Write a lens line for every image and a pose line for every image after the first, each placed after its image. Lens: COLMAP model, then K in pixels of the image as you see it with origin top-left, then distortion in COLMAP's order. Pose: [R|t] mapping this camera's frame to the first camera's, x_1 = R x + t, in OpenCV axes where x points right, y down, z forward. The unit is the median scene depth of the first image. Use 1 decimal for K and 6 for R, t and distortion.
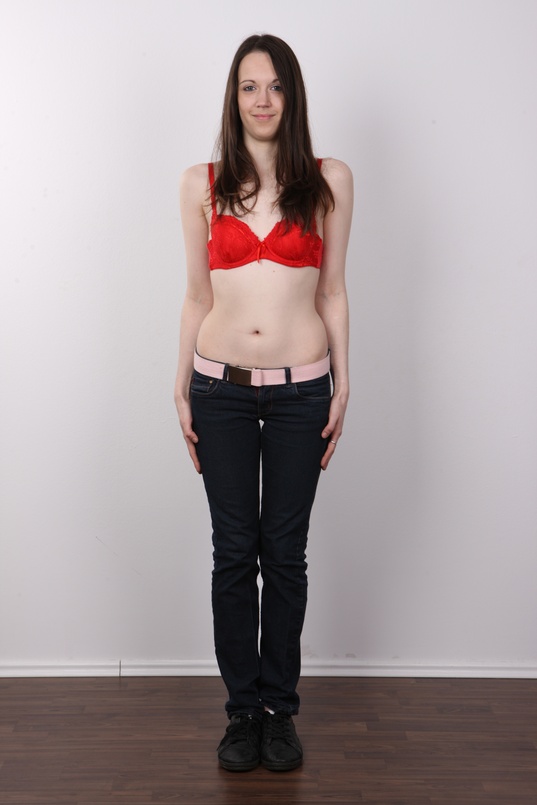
lens RADIAL K [[1376.9, 0, 256.9], [0, 1376.9, 401.4], [0, 0, 1]] dist [0.084353, 0.000000]
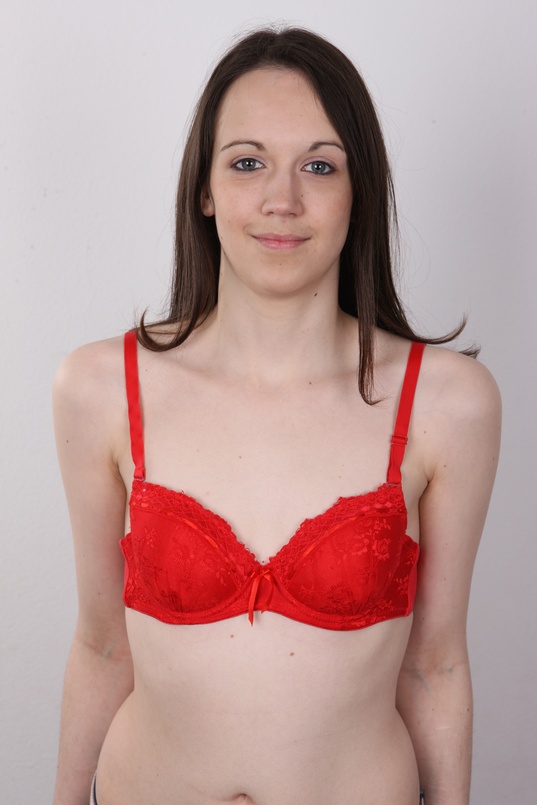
lens RADIAL K [[1627.1, 0, 268.8], [0, 1627.1, 399.8], [0, 0, 1]] dist [0.173866, 0.000000]
pose [[0.999054, 0.043488, 0.000331, 0.002926], [-0.043445, 0.998355, -0.037403, -0.140639], [-0.001957, 0.037353, 0.999300, 0.539407]]
